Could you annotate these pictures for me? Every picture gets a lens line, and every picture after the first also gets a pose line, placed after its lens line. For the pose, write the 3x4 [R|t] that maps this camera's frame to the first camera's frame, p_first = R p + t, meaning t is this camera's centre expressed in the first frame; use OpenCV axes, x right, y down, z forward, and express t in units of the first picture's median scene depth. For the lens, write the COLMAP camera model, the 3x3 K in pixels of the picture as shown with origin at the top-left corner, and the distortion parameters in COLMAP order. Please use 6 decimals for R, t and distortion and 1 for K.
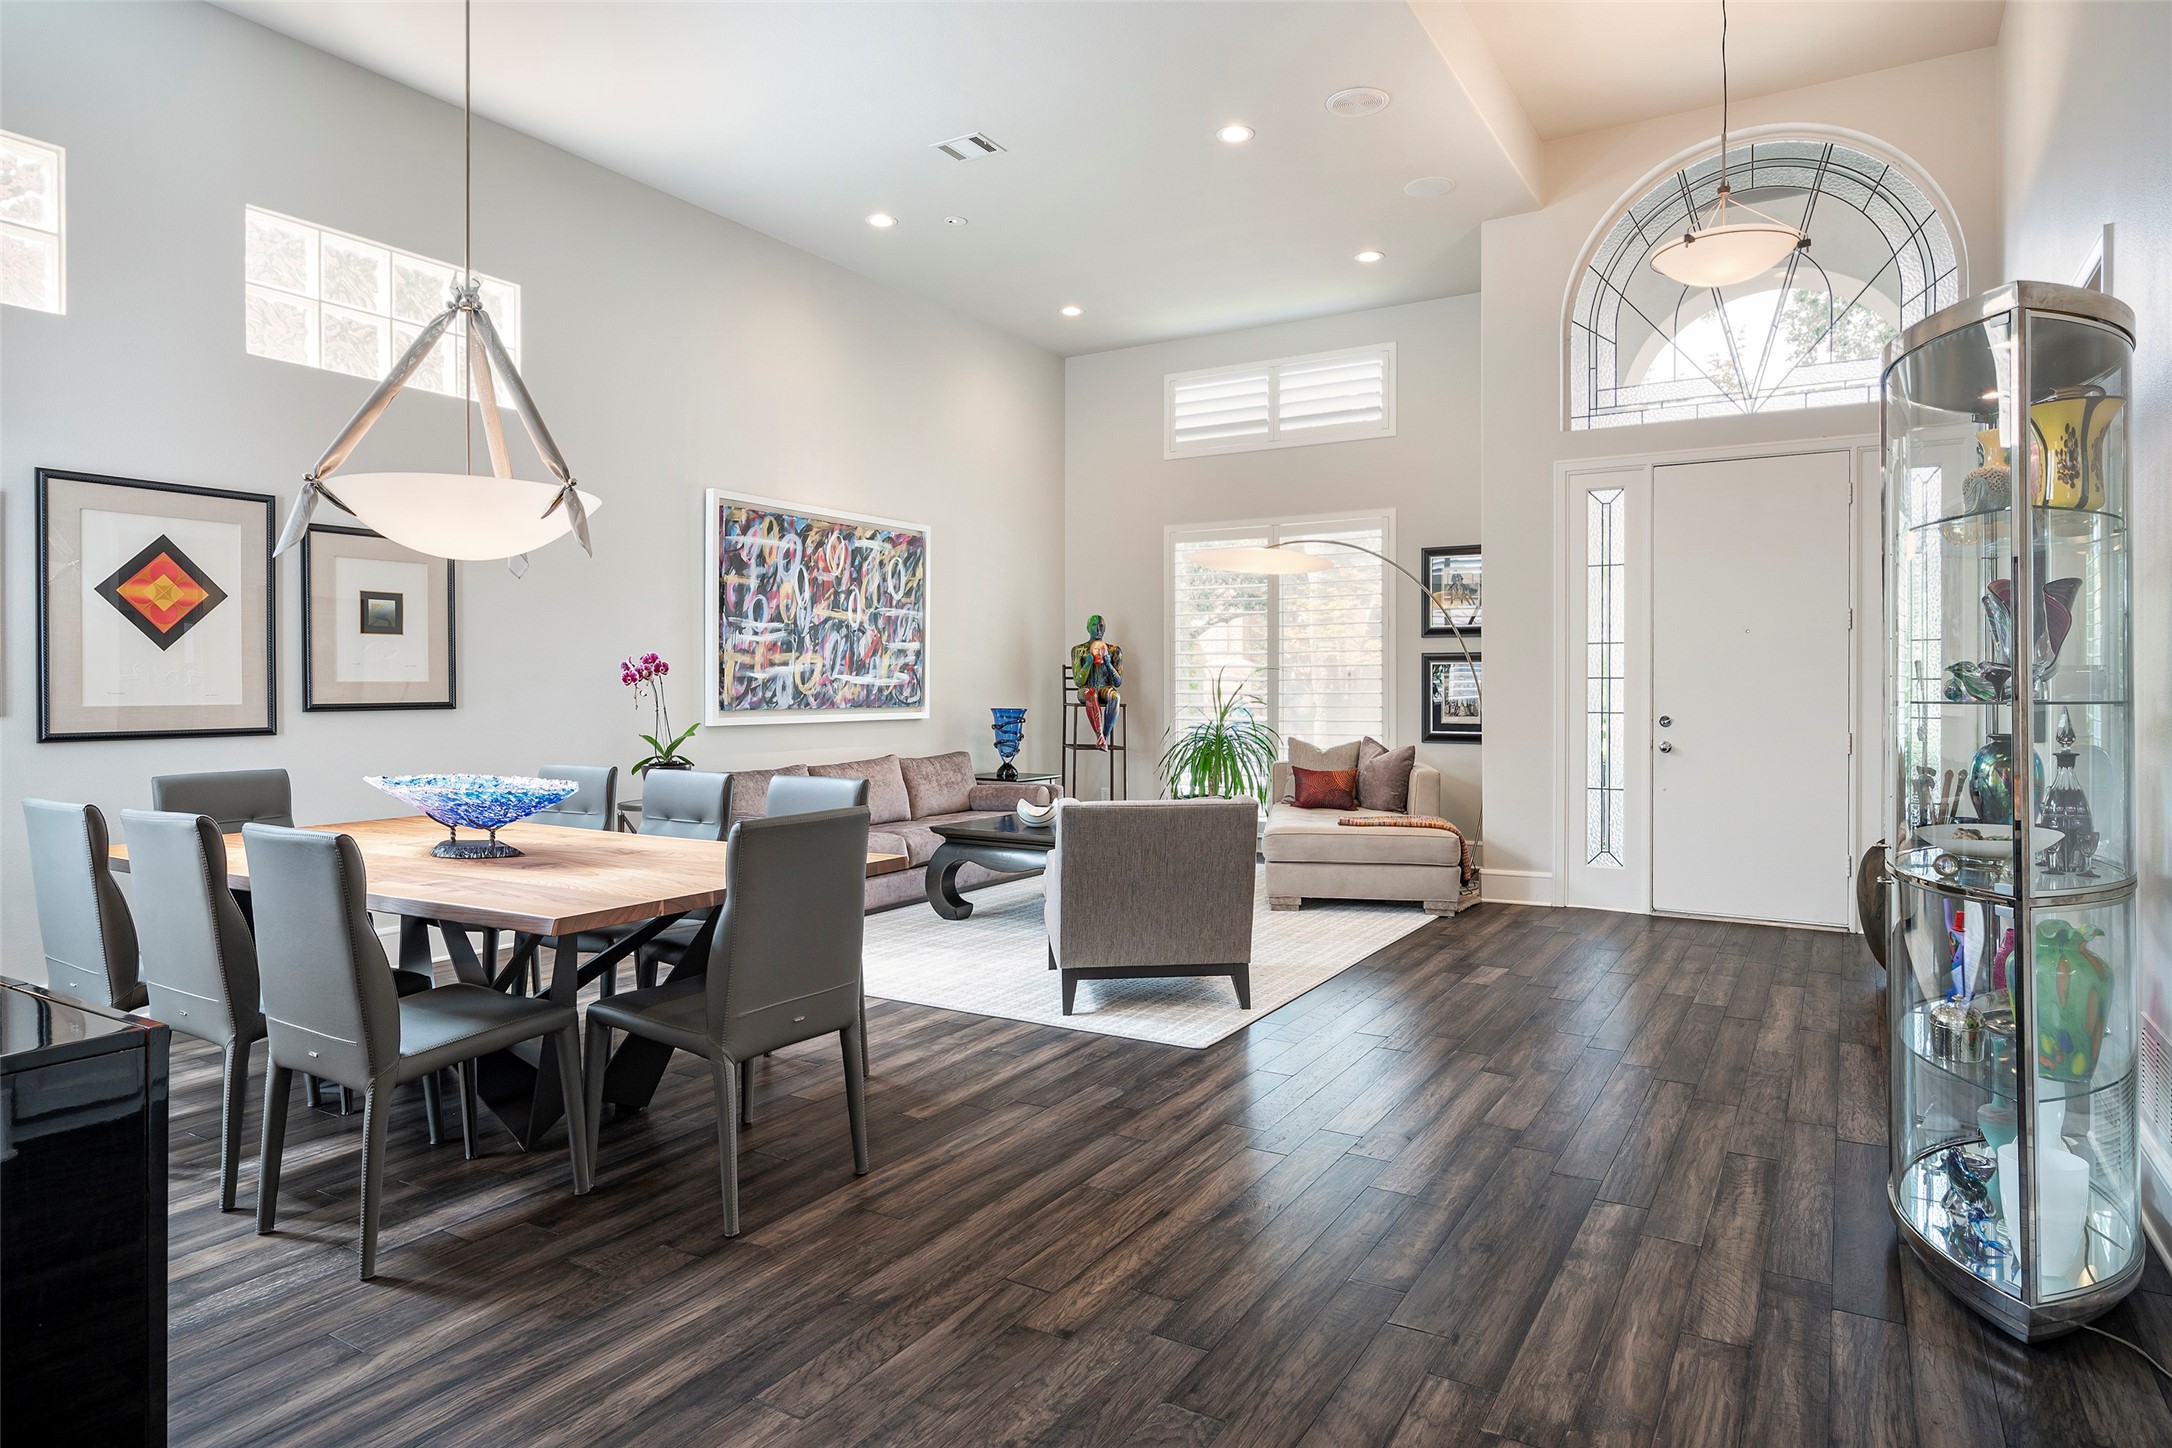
lens RADIAL K [[1277.9, 0, 1078.3], [0, 1277.9, 700.5], [0, 0, 1]] dist [-0.006964, -0.001382]
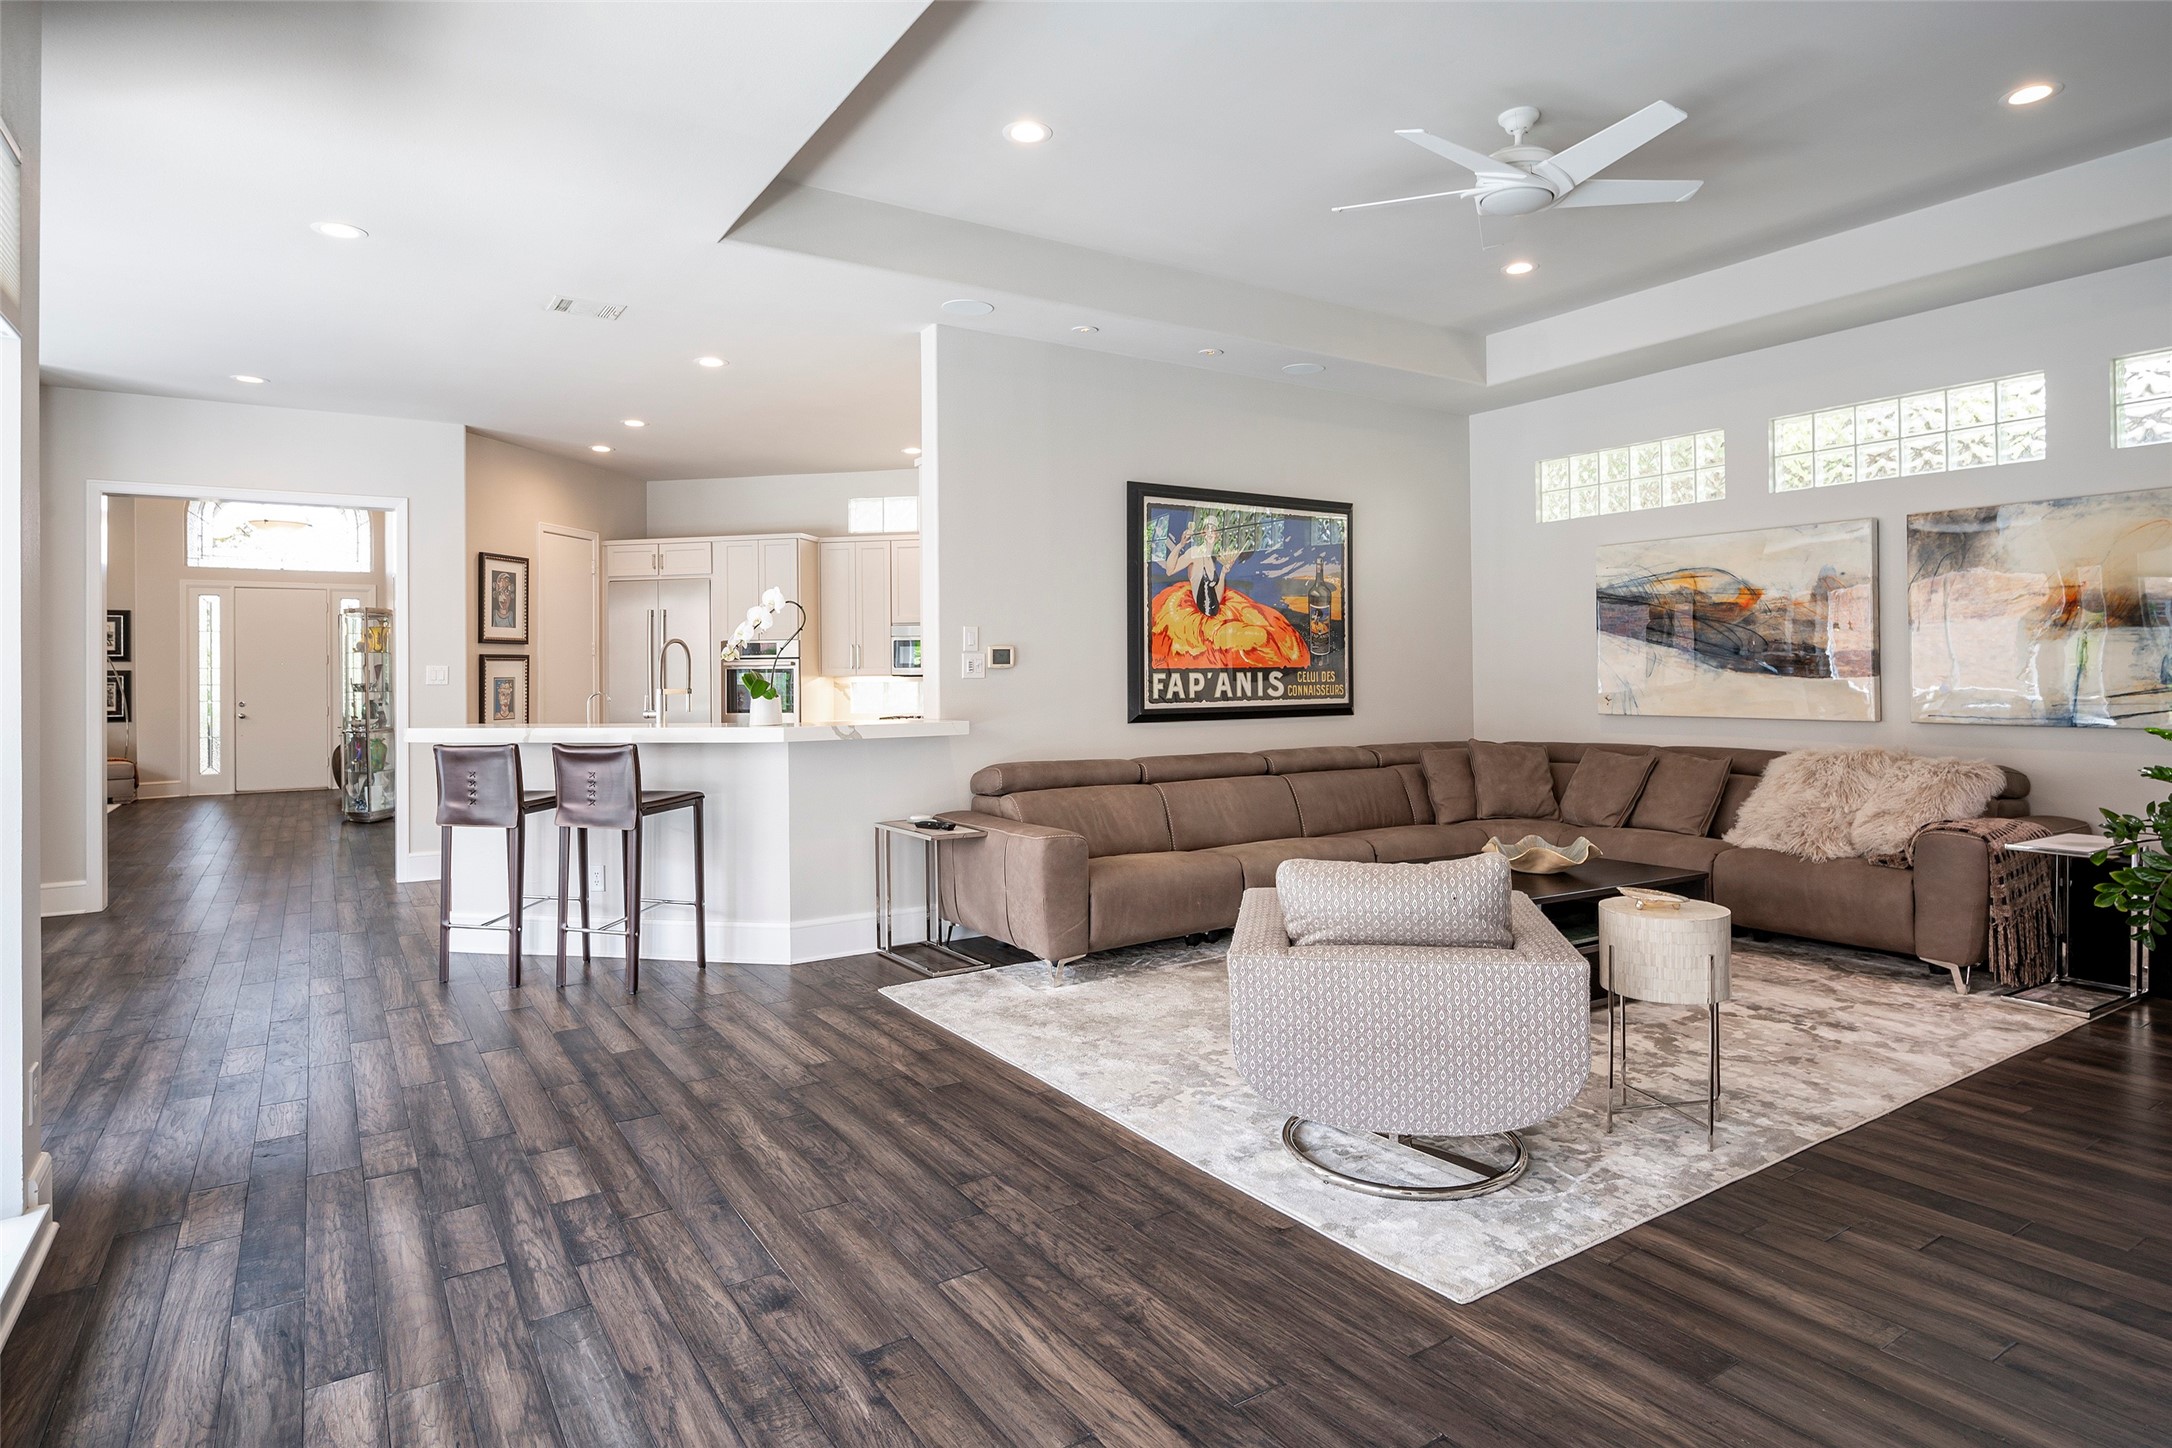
lens RADIAL K [[1192.7, 0, 1104.2], [0, 1192.7, 654.7], [0, 0, 1]] dist [0.000749, 0.000256]
pose [[0.430231, 0.008466, 0.902679, -0.716484], [0.022677, 0.999539, -0.020183, 0.005686], [-0.902434, 0.029153, 0.429841, -1.160745]]
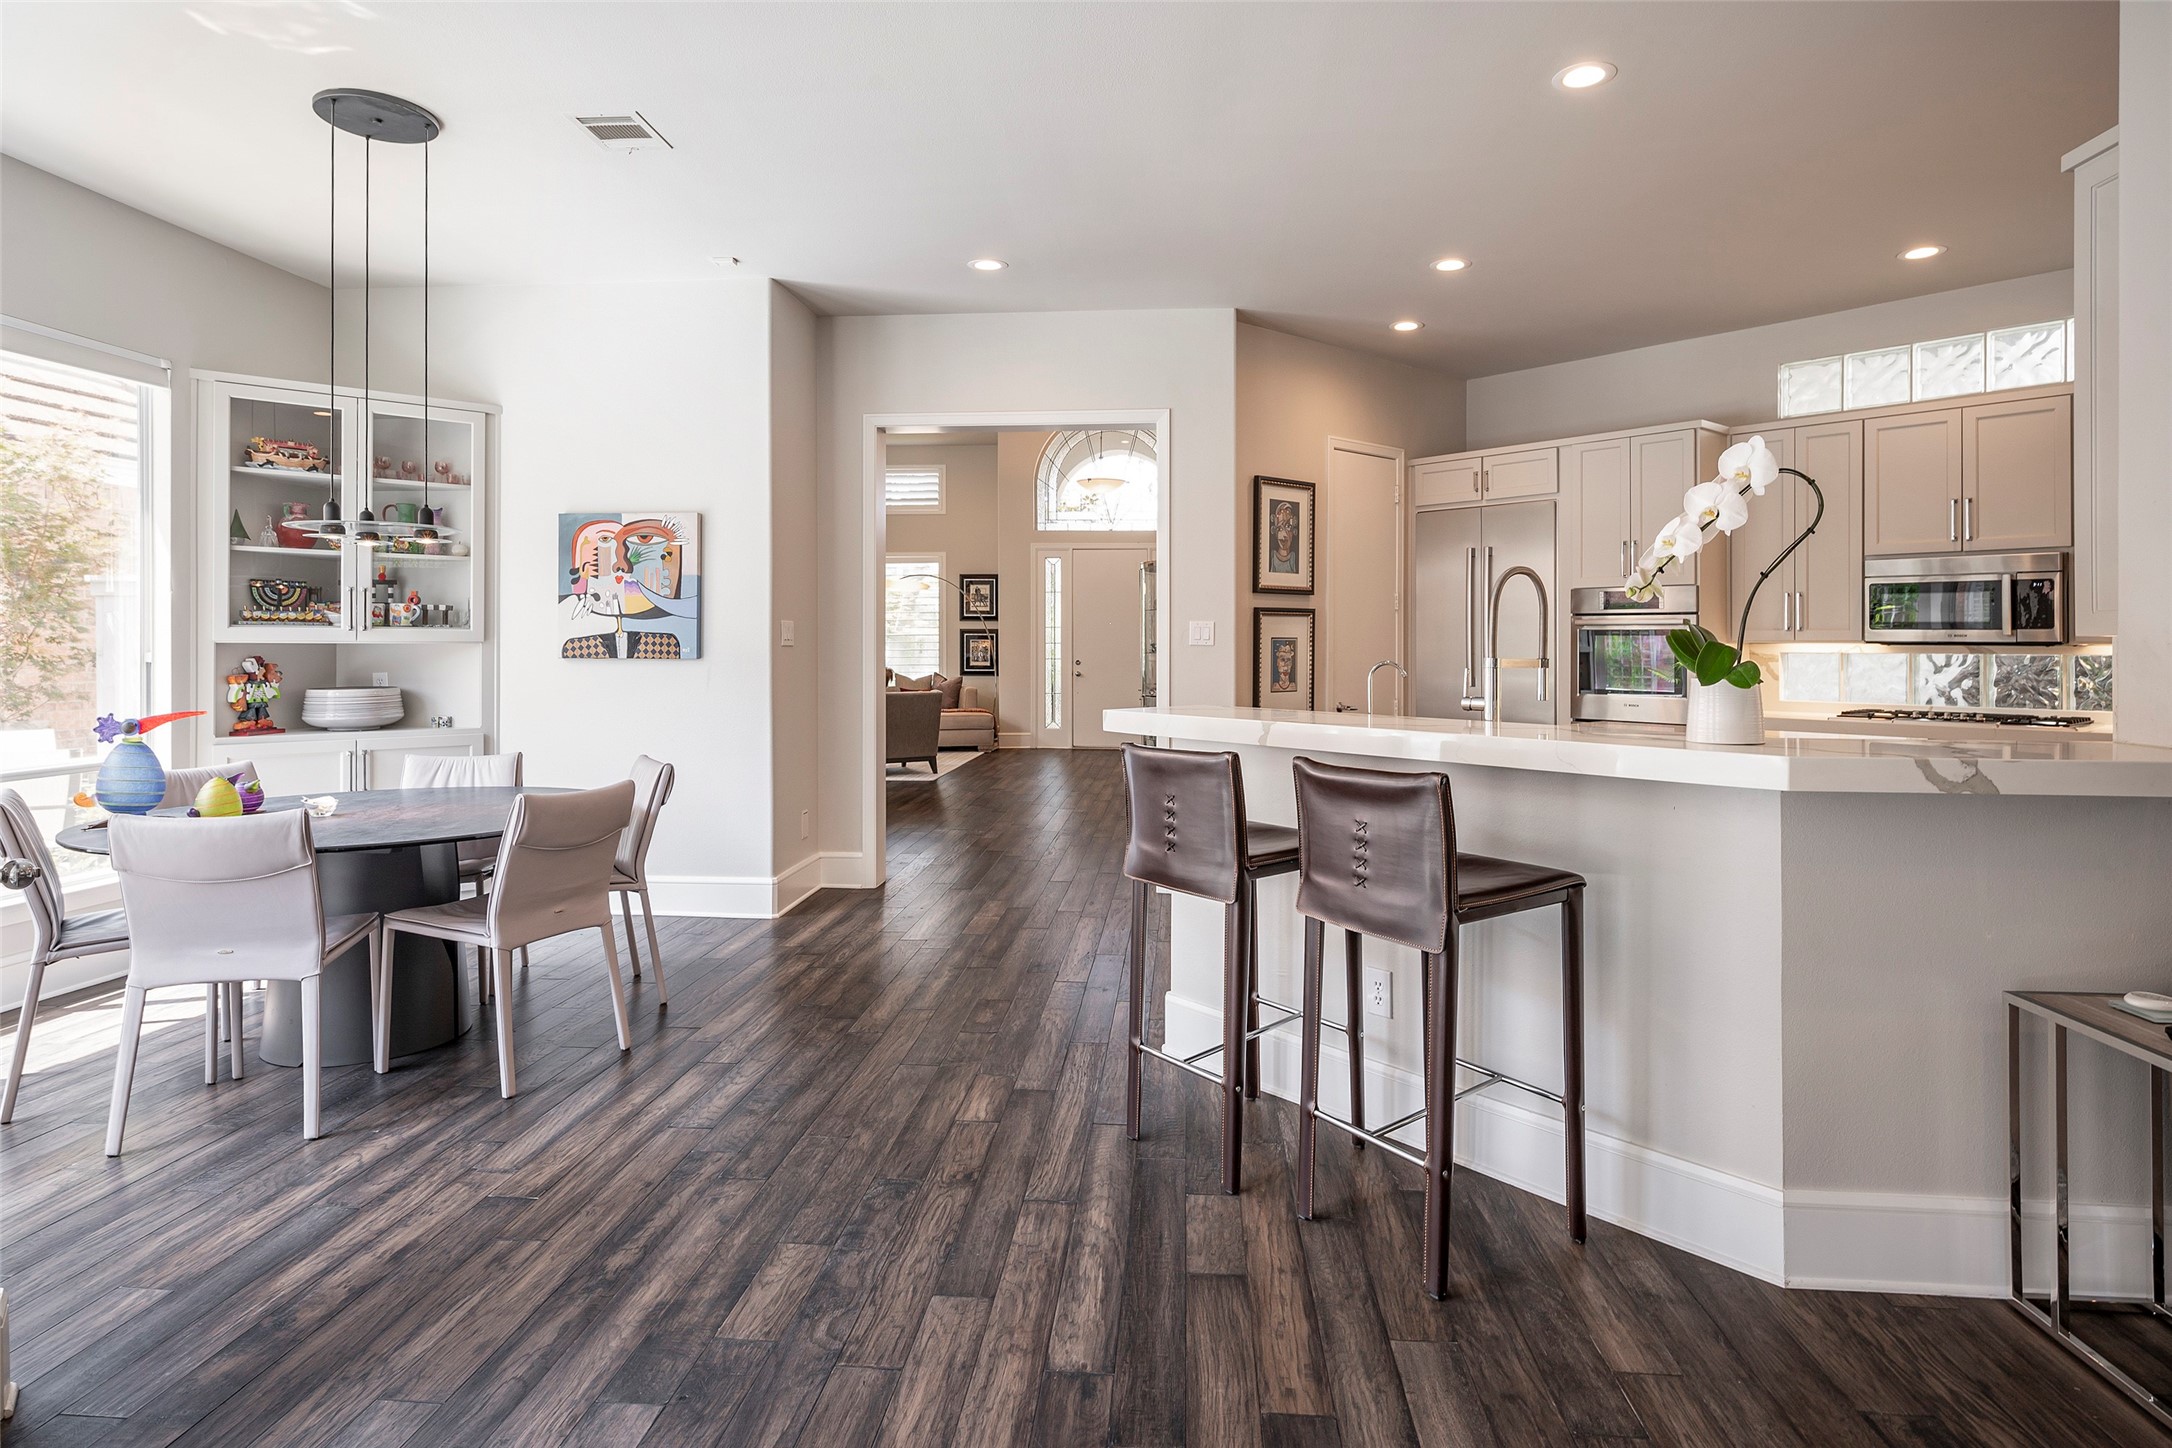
lens RADIAL K [[1192.7, 0, 1068.0], [0, 1192.7, 632.9], [0, 0, 1]] dist [0.000749, 0.000256]
pose [[0.904736, 0.005463, 0.425937, -0.433123], [0.003103, 0.999807, -0.019416, 0.004523], [-0.425961, 0.018888, 0.904544, -0.859965]]
